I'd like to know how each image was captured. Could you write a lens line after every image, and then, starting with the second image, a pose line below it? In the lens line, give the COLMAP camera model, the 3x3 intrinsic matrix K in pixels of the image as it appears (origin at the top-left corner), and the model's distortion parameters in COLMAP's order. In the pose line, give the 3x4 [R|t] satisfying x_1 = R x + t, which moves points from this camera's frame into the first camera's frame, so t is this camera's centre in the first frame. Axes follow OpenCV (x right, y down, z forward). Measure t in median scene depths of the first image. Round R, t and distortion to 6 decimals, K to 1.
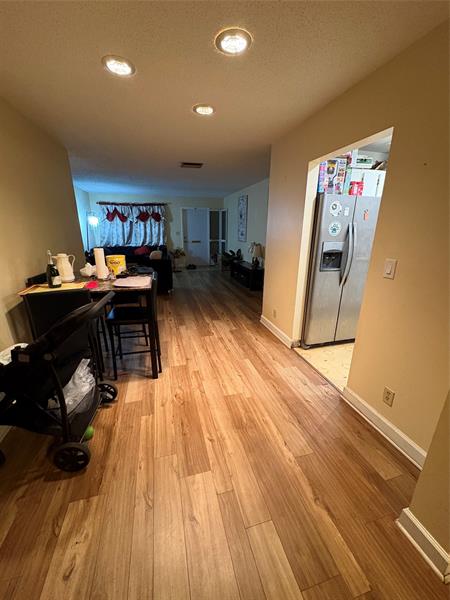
lens RADIAL K [[239.0, 0, 224.5], [0, 239.0, 298.3], [0, 0, 1]] dist [0.001057, 0.000070]
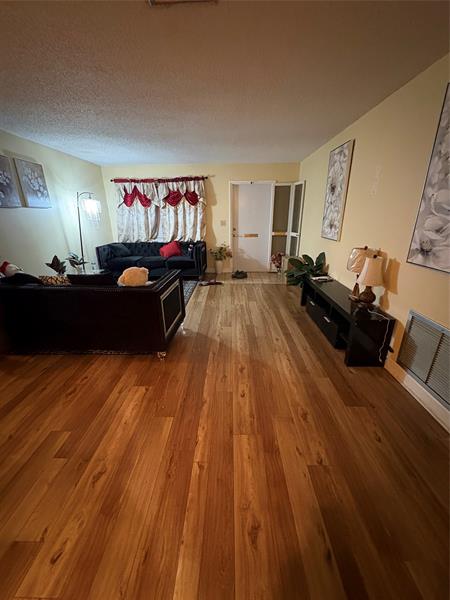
lens RADIAL K [[239.0, 0, 224.6], [0, 239.0, 299.7], [0, 0, 1]] dist [0.001057, 0.000070]
pose [[0.958773, 0.081198, -0.272326, 0.005575], [-0.064906, 0.995550, 0.068323, -0.111177], [0.276662, -0.047831, 0.959776, 0.375617]]
